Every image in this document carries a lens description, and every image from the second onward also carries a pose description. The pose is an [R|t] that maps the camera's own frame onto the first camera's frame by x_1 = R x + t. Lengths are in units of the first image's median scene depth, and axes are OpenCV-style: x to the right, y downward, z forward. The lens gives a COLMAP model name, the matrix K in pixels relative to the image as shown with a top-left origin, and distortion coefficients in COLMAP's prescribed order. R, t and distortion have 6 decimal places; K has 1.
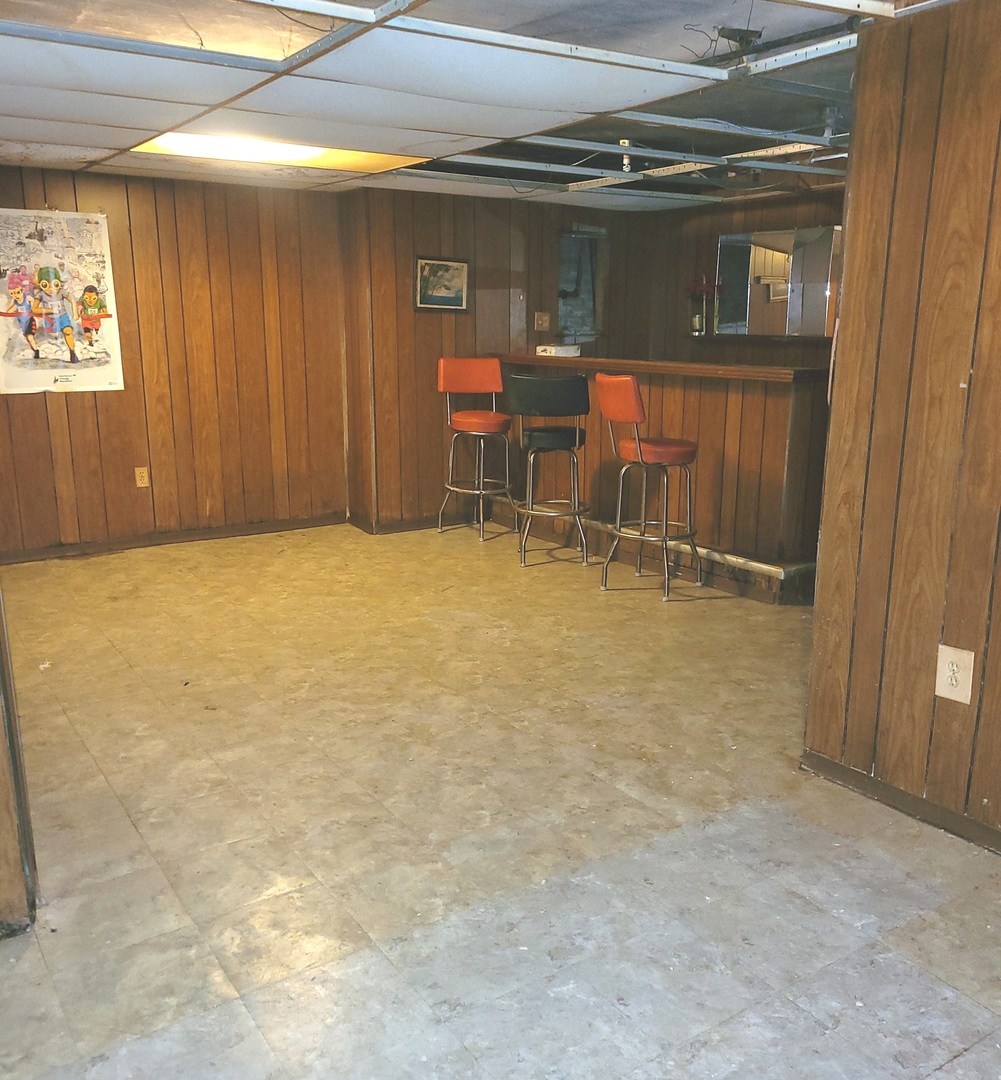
lens RADIAL K [[1020.3, 0, 499.6], [0, 1020.3, 564.8], [0, 0, 1]] dist [0.058097, -0.012616]
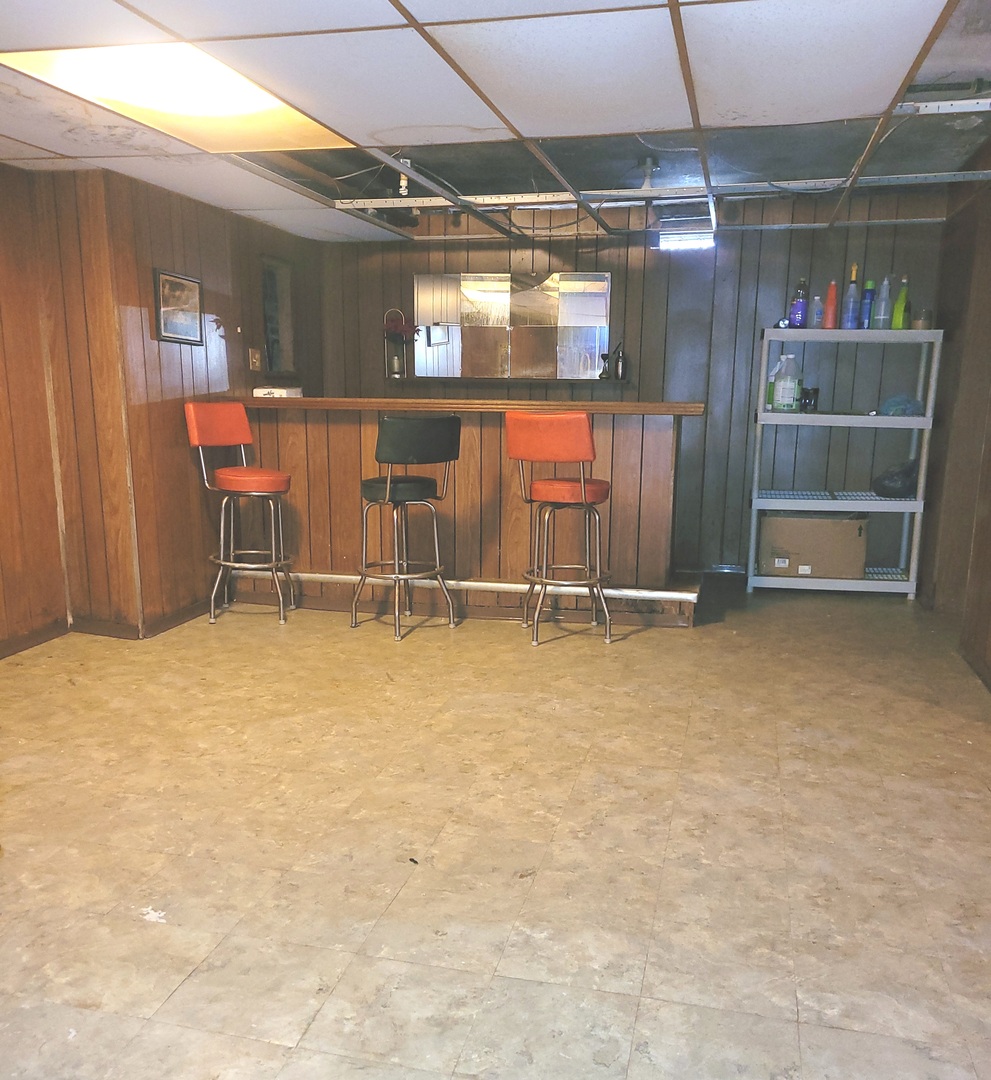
lens RADIAL K [[1006.8, 0, 498.1], [0, 1006.8, 610.9], [0, 0, 1]] dist [0.046311, 0.009080]
pose [[0.725194, -0.150613, 0.671870, -0.502188], [0.157612, 0.986186, 0.050953, -0.054615], [-0.670263, 0.068944, 0.738914, 0.324930]]
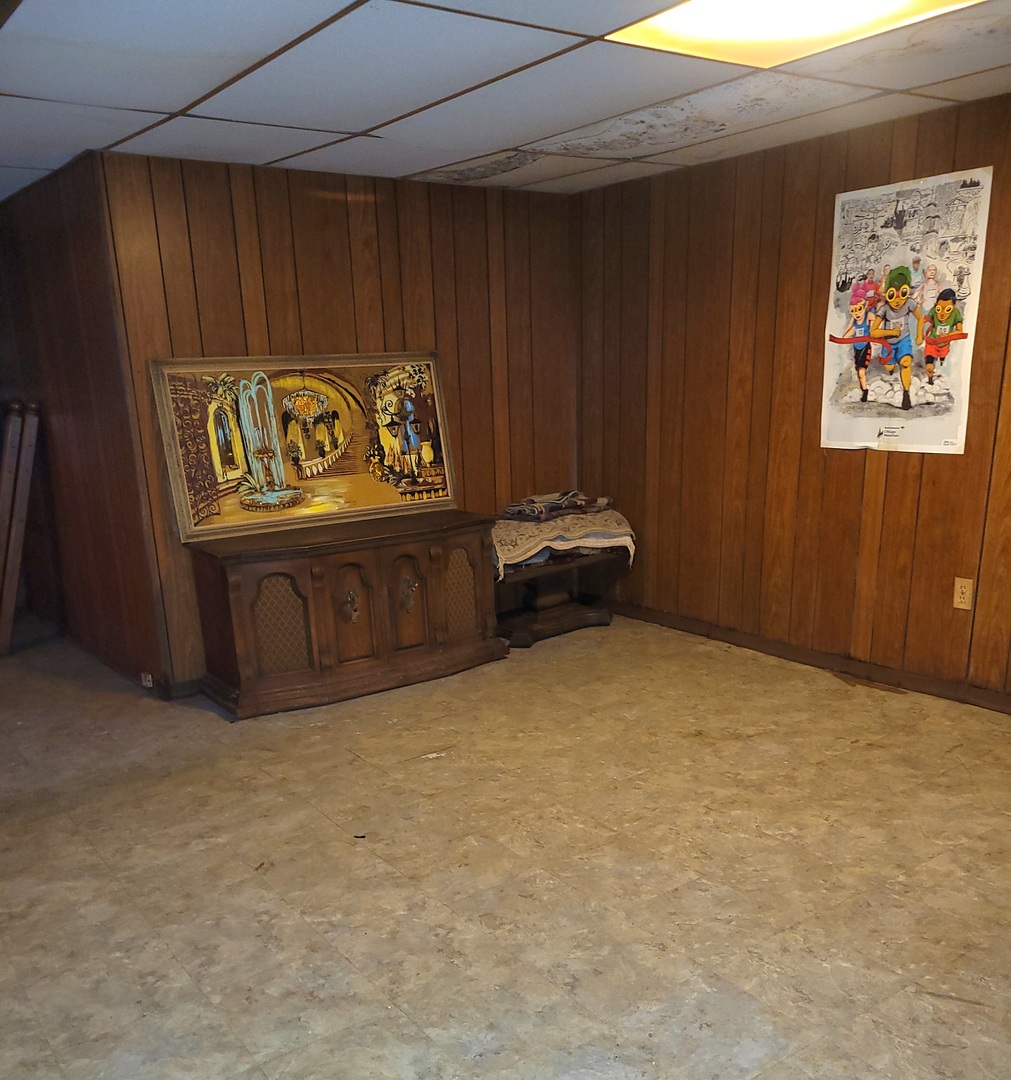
lens RADIAL K [[1012.1, 0, 509.3], [0, 1012.1, 684.9], [0, 0, 1]] dist [0.023196, -0.004427]
pose [[0.047950, 0.300046, -0.952719, 0.280042], [-0.212258, 0.935092, 0.283812, -0.165379], [0.976036, 0.188614, 0.108525, 0.726982]]
